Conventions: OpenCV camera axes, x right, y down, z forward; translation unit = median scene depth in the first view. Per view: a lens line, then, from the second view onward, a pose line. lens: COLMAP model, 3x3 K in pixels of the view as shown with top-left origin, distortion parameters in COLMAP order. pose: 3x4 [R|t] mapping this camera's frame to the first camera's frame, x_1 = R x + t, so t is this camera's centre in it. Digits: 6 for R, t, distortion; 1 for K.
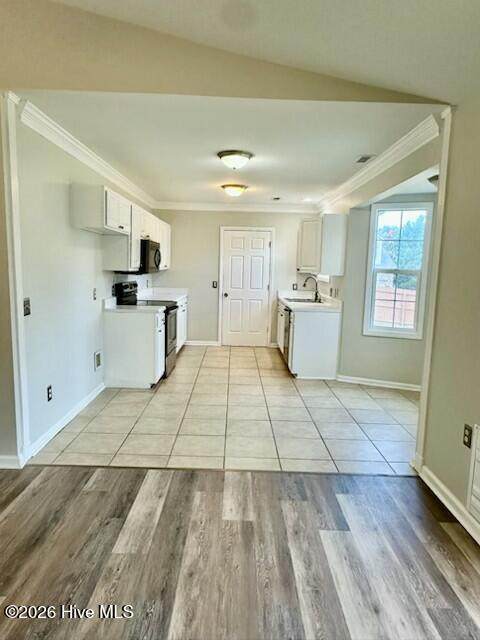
lens RADIAL K [[434.4, 0, 239.9], [0, 434.4, 320.1], [0, 0, 1]] dist [-0.002048, -0.001791]
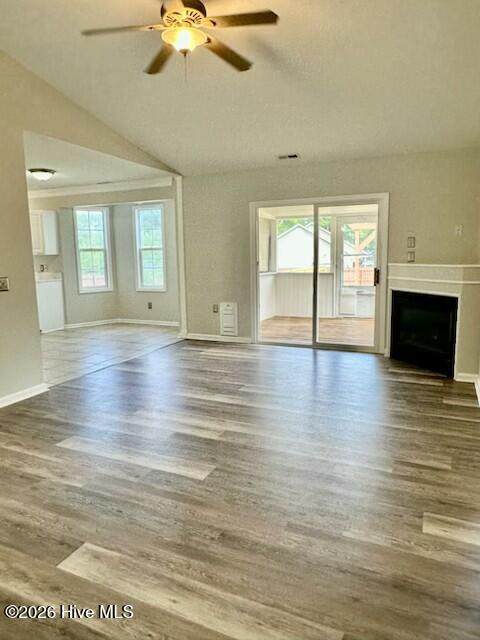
lens RADIAL K [[434.4, 0, 240.7], [0, 434.4, 319.0], [0, 0, 1]] dist [-0.002048, -0.001791]
pose [[0.419155, -0.182923, 0.889296, -0.836604], [0.146125, 0.980316, 0.132772, 0.002090], [-0.896078, 0.074297, 0.437634, -0.139465]]
